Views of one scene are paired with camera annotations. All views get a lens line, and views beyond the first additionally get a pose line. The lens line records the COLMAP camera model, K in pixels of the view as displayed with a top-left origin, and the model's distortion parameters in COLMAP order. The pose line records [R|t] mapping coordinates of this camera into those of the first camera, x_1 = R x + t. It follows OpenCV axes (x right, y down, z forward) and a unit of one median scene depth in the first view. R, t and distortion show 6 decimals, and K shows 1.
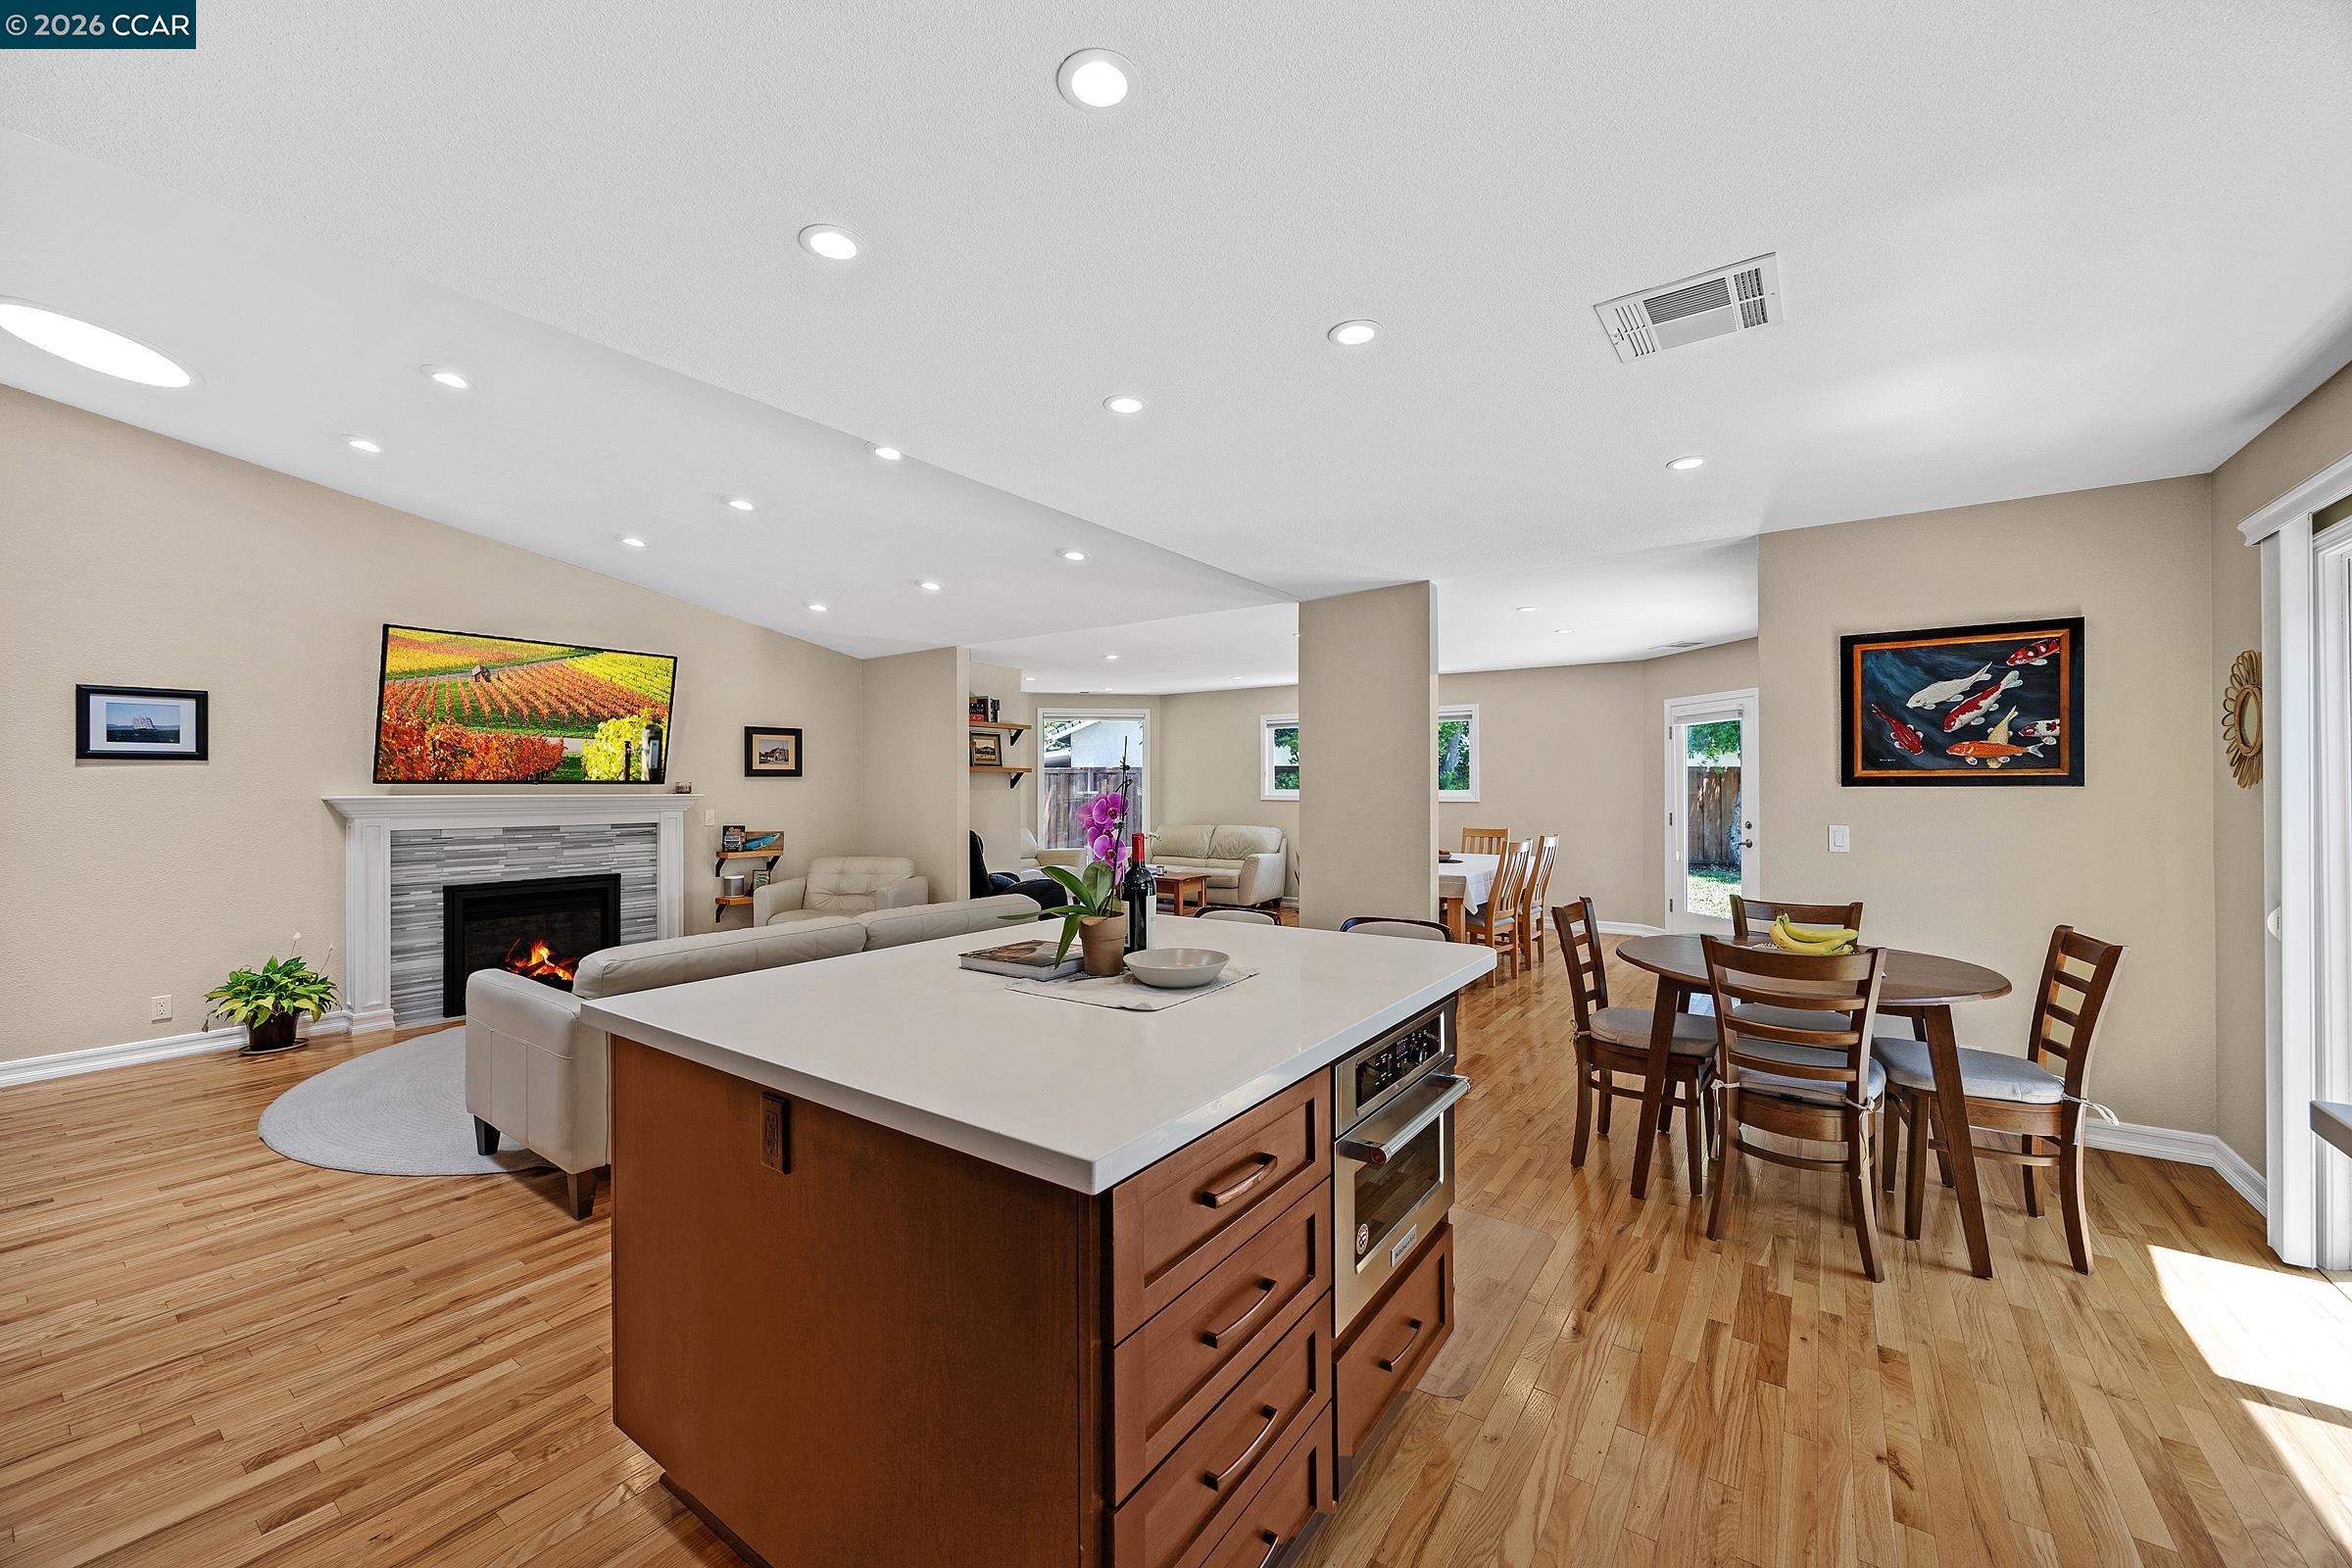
lens RADIAL K [[902.8, 0, 1180.3], [0, 902.8, 790.2], [0, 0, 1]] dist [-0.000641, -0.000057]
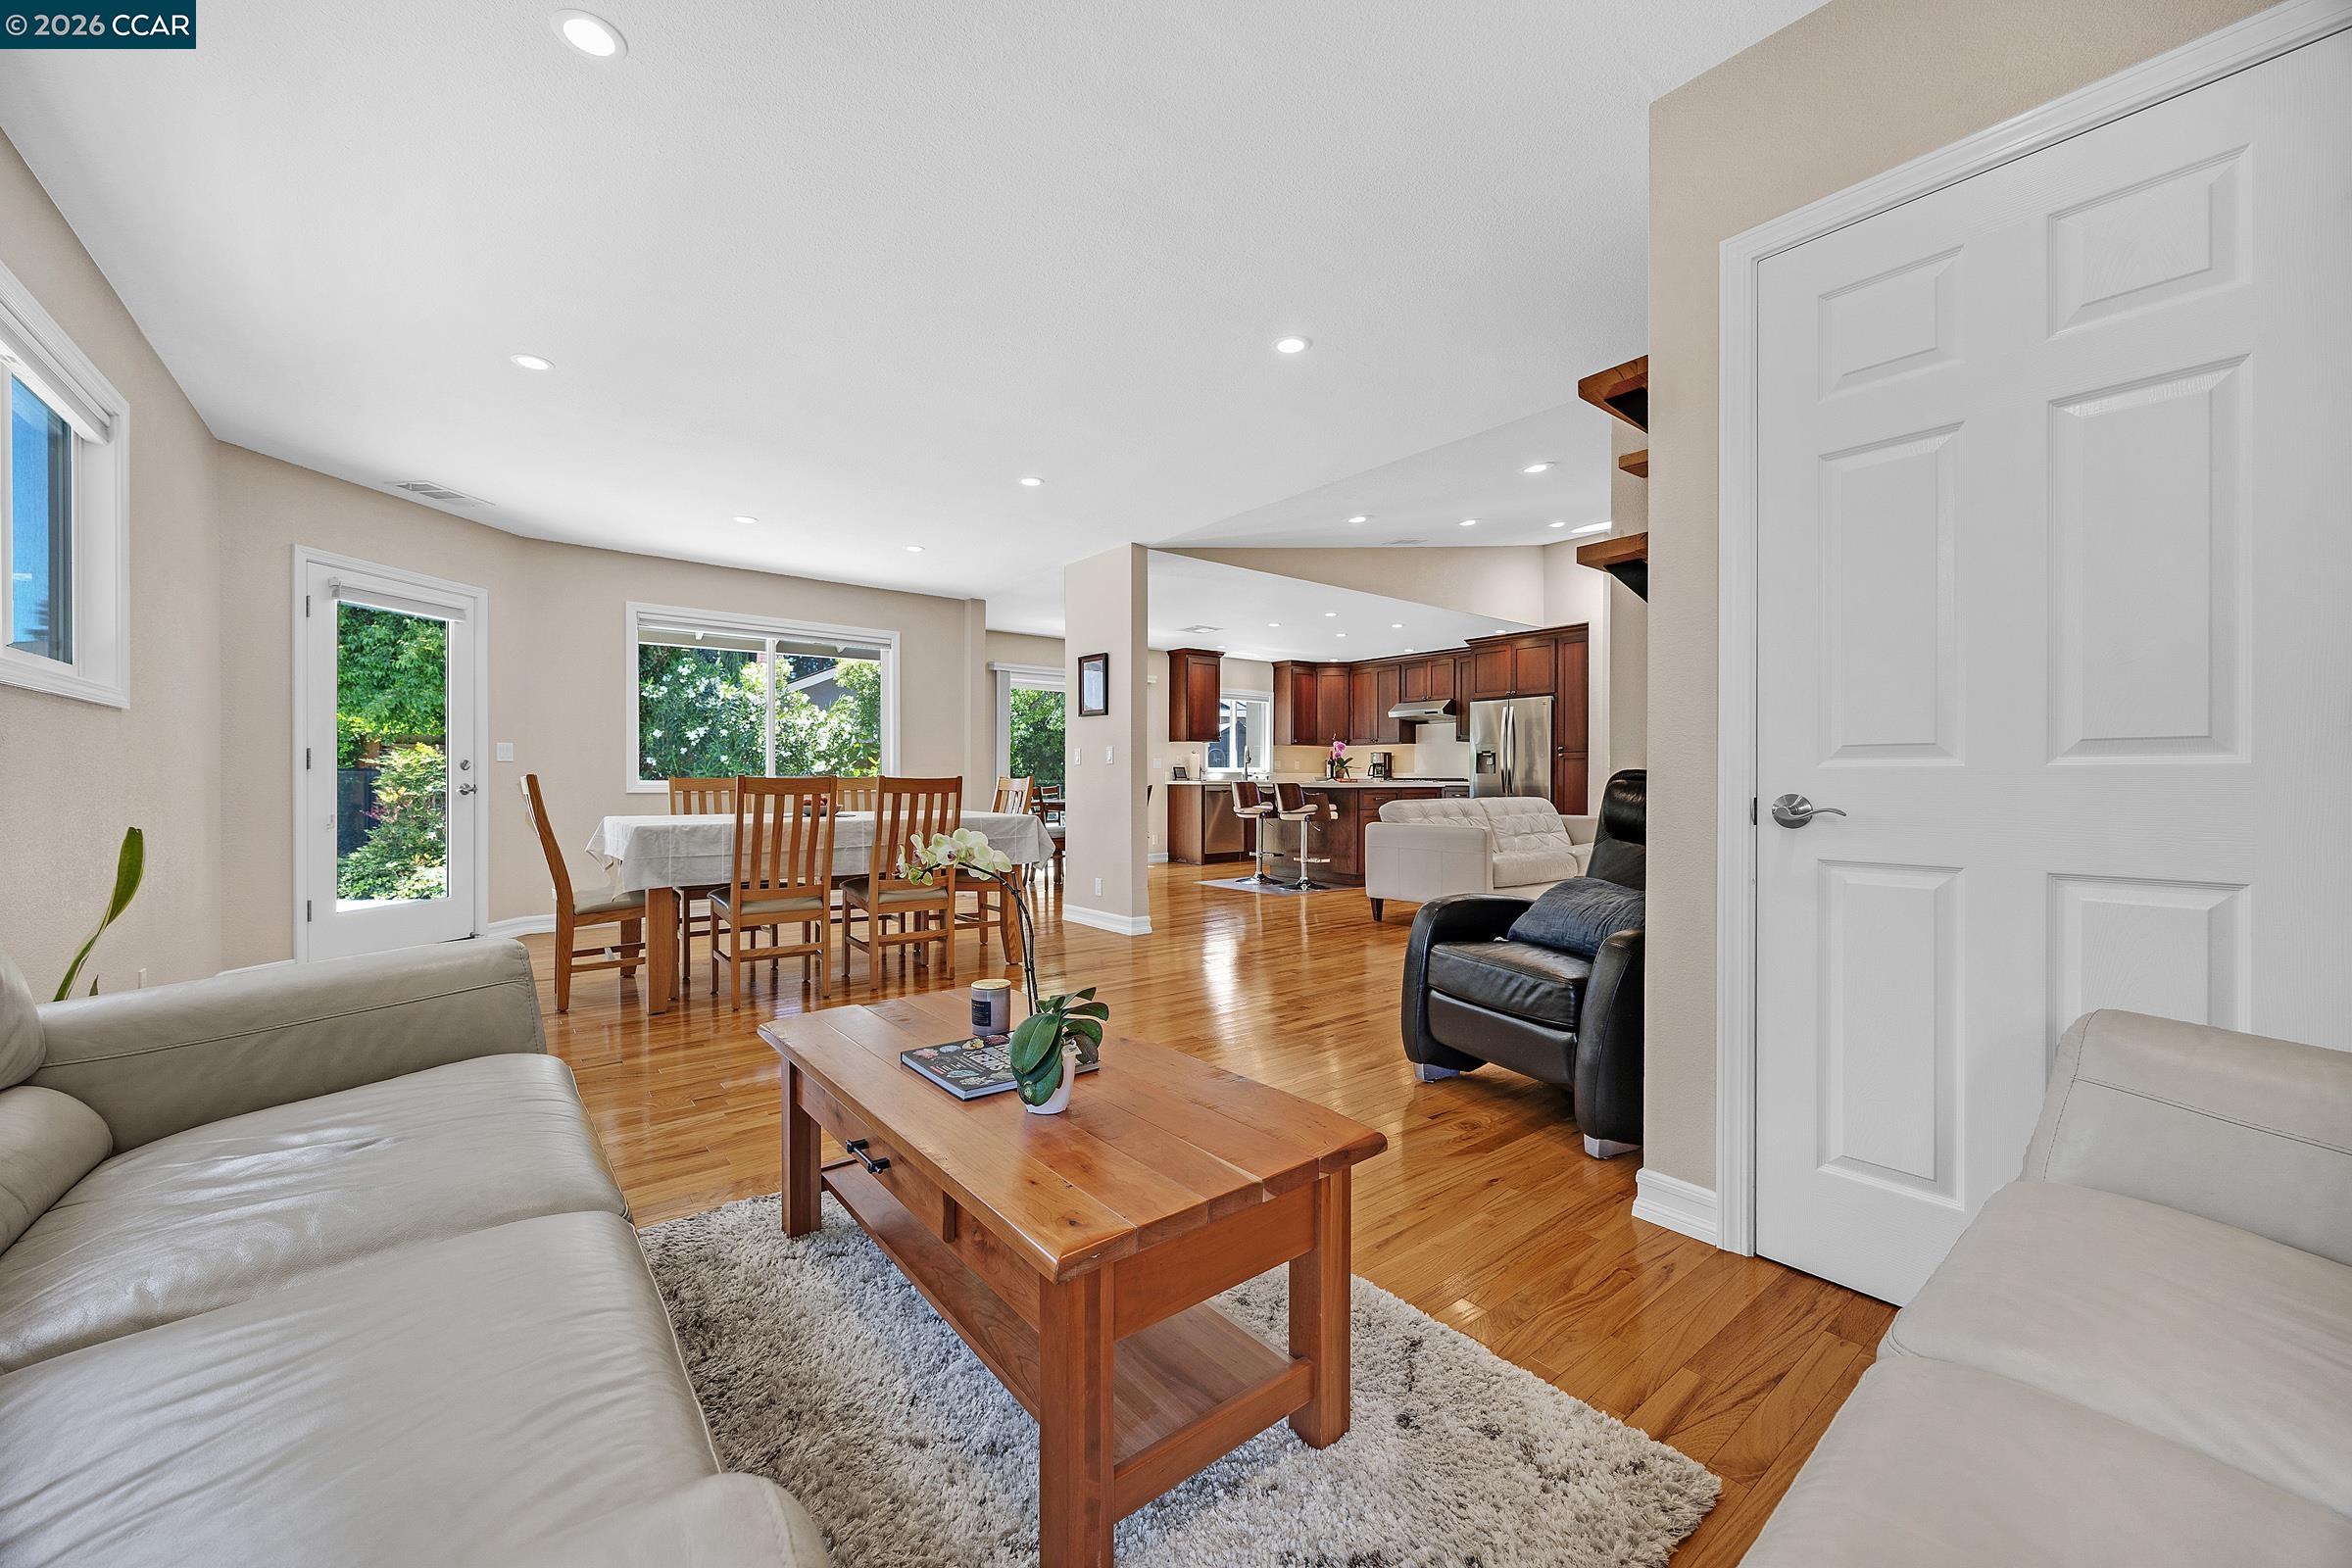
lens RADIAL K [[902.8, 0, 1177.7], [0, 902.8, 782.1], [0, 0, 1]] dist [-0.000641, -0.000057]
pose [[-0.961082, 0.000708, 0.276262, -0.177063], [0.002538, 0.999977, 0.006267, 0.056916], [-0.276252, 0.006724, -0.961062, 1.779997]]
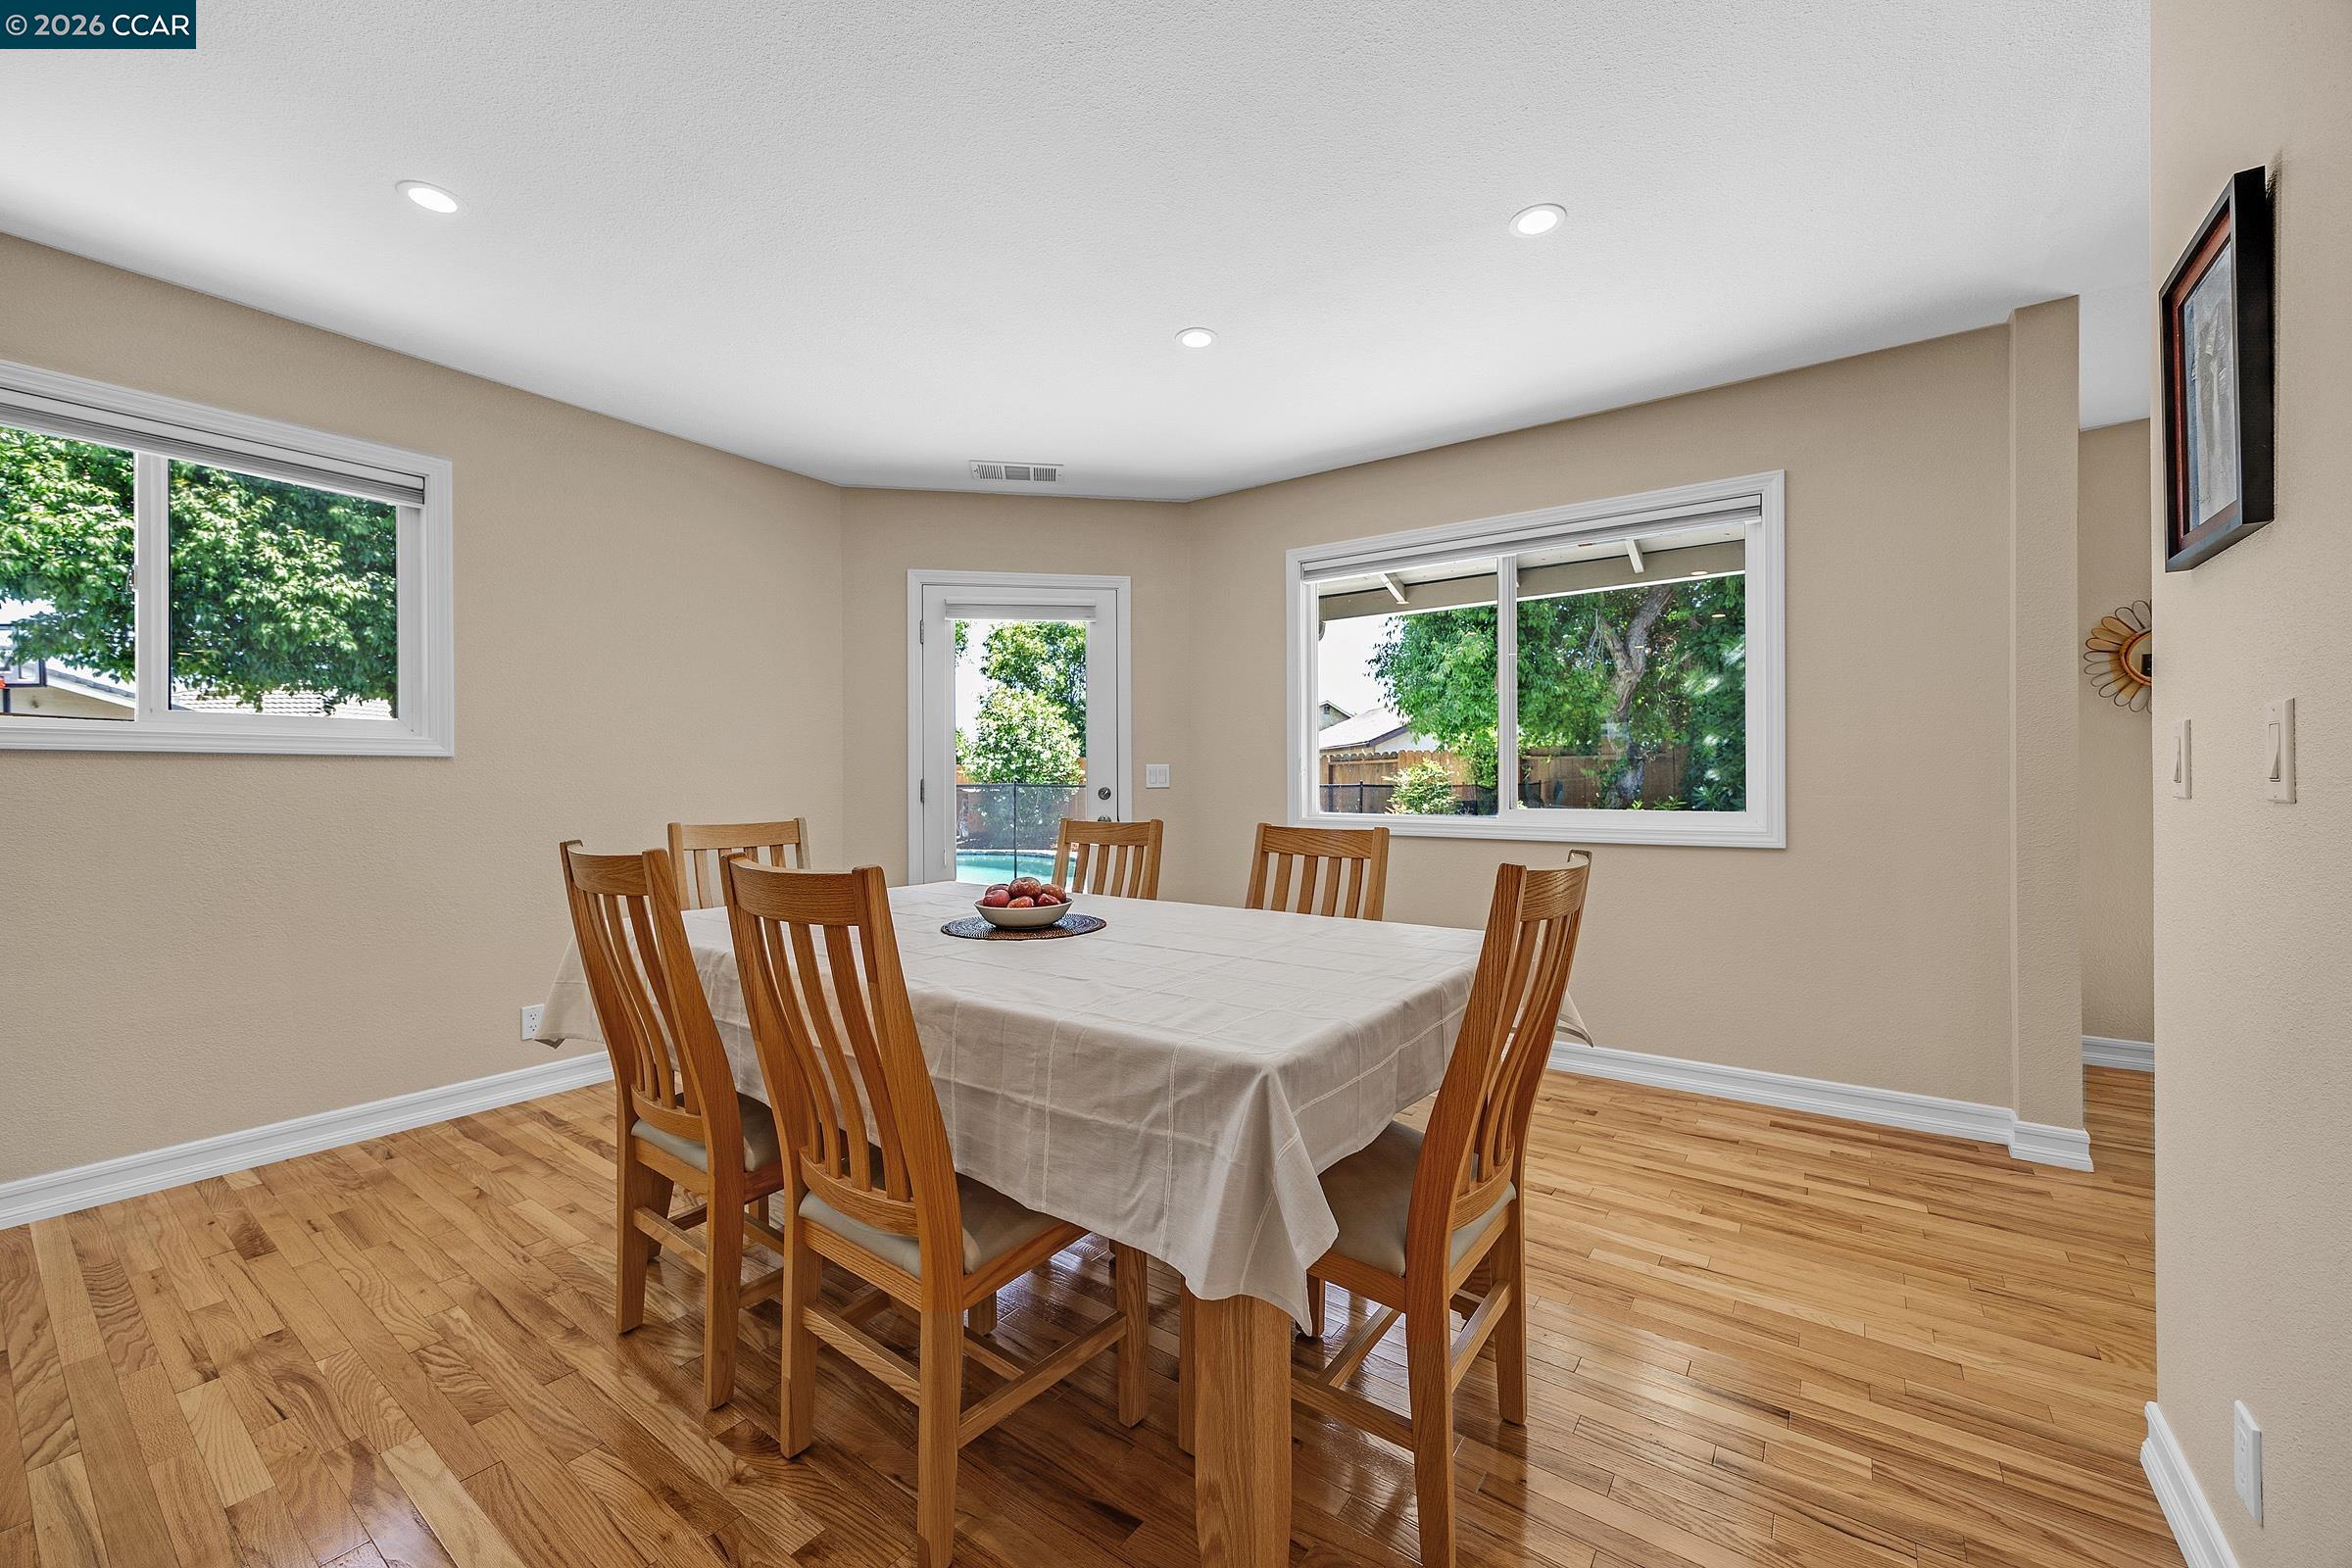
lens RADIAL K [[902.8, 0, 1192.0], [0, 902.8, 782.0], [0, 0, 1]] dist [-0.000641, -0.000057]
pose [[-0.003576, 0.005643, 0.999978, 0.001337], [0.008676, 0.999947, -0.005612, 0.039551], [-0.999956, 0.008656, -0.003625, 1.072249]]
